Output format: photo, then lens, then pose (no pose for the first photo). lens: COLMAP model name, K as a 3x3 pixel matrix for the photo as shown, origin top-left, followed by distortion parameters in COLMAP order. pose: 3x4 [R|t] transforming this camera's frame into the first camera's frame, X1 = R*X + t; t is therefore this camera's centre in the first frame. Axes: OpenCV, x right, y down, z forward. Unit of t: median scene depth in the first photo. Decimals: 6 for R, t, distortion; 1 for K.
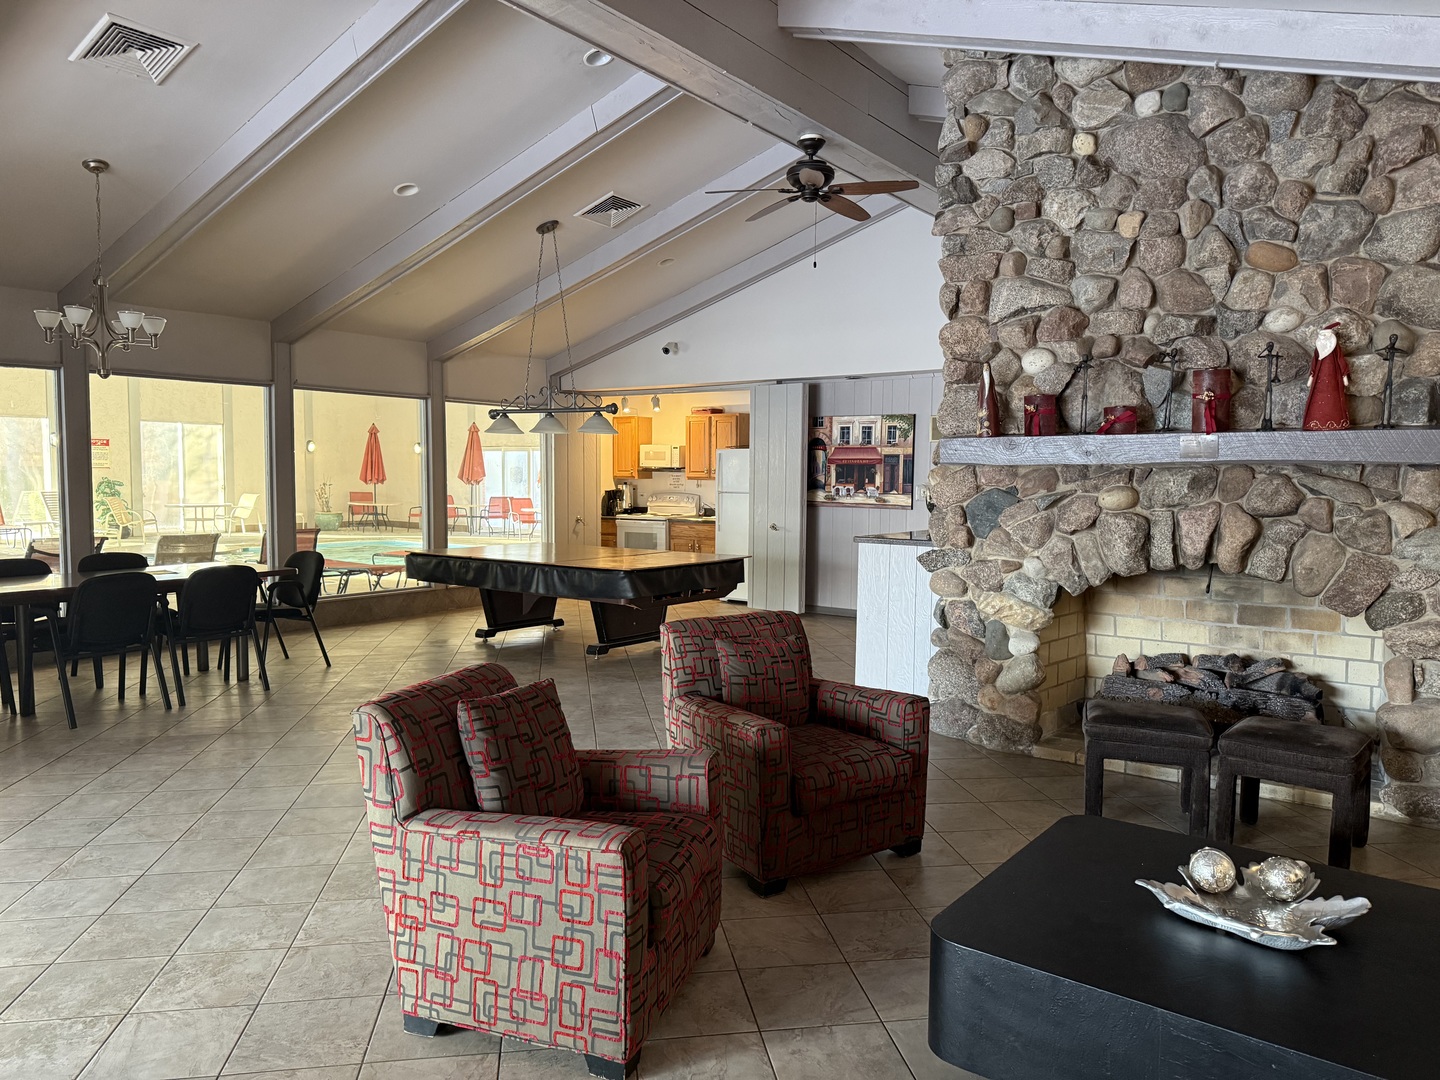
lens RADIAL K [[1007.3, 0, 719.5], [0, 1007.3, 539.2], [0, 0, 1]] dist [0.051289, -0.047485]
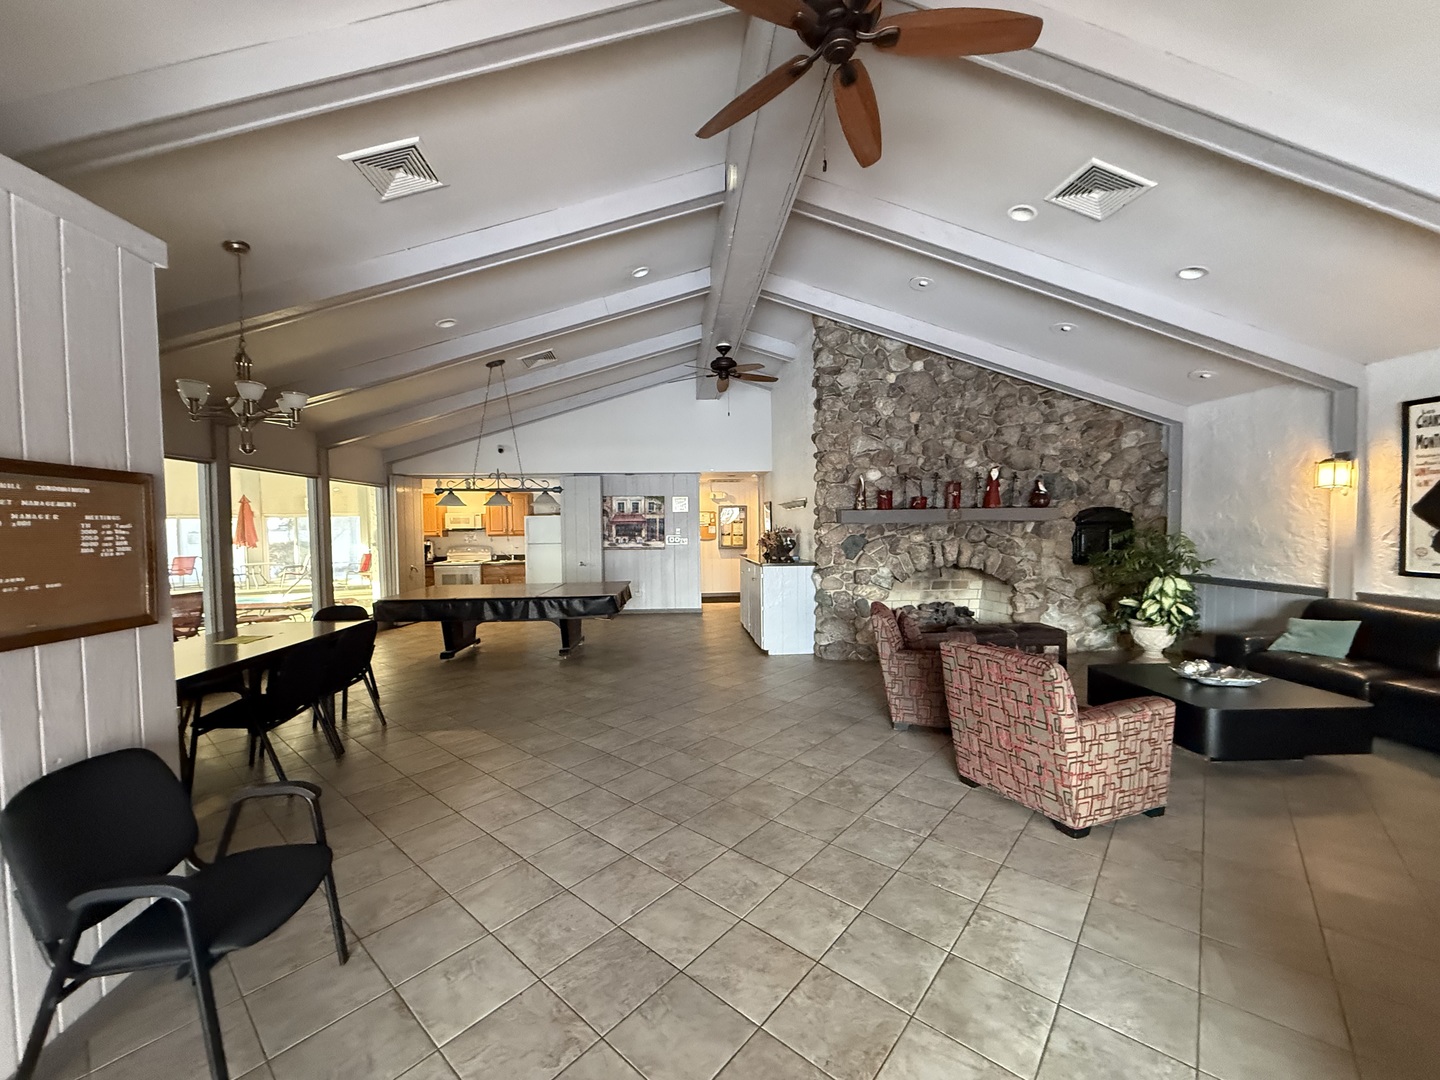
lens RADIAL K [[569.2, 0, 730.7], [0, 569.2, 544.3], [0, 0, 1]] dist [-0.001847, -0.000003]
pose [[0.762626, -0.038571, 0.645689, -0.368169], [0.062136, 0.997973, -0.013774, -0.017041], [-0.643849, 0.050625, 0.763476, 0.155412]]
